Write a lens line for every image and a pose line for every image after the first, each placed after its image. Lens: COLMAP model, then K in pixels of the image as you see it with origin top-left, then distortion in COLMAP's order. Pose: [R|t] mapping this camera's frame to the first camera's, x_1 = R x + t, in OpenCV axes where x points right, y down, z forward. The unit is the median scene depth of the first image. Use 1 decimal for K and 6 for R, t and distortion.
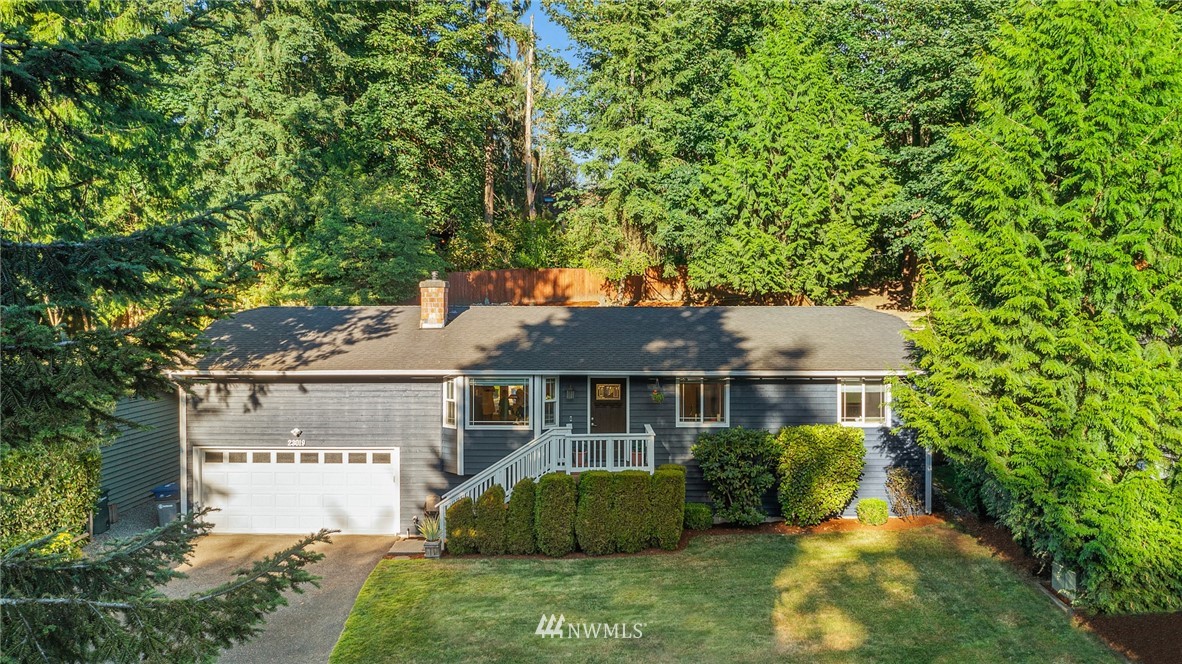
lens RADIAL K [[948.7, 0, 590.5], [0, 948.7, 323.2], [0, 0, 1]] dist [0.013865, -0.033761]
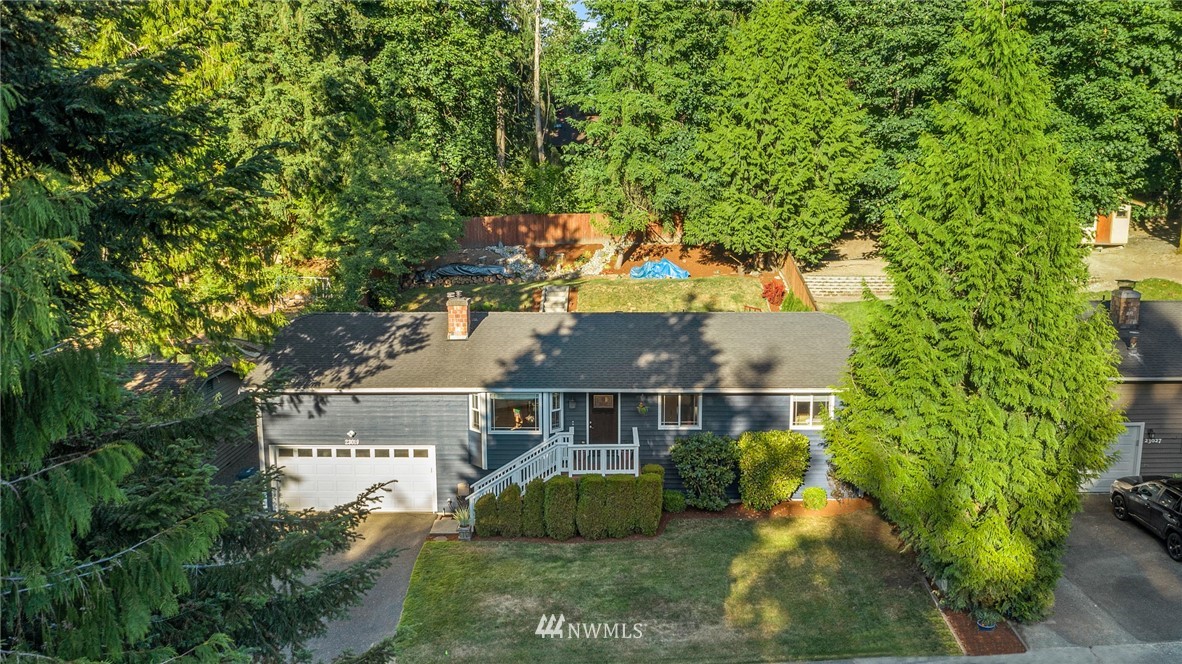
lens RADIAL K [[948.7, 0, 592.3], [0, 948.7, 334.0], [0, 0, 1]] dist [0.013865, -0.033761]
pose [[0.999938, 0.000994, -0.011097, 0.016010], [0.000731, 0.988008, 0.154402, -0.186656], [0.011117, -0.154400, 0.987946, -0.183076]]
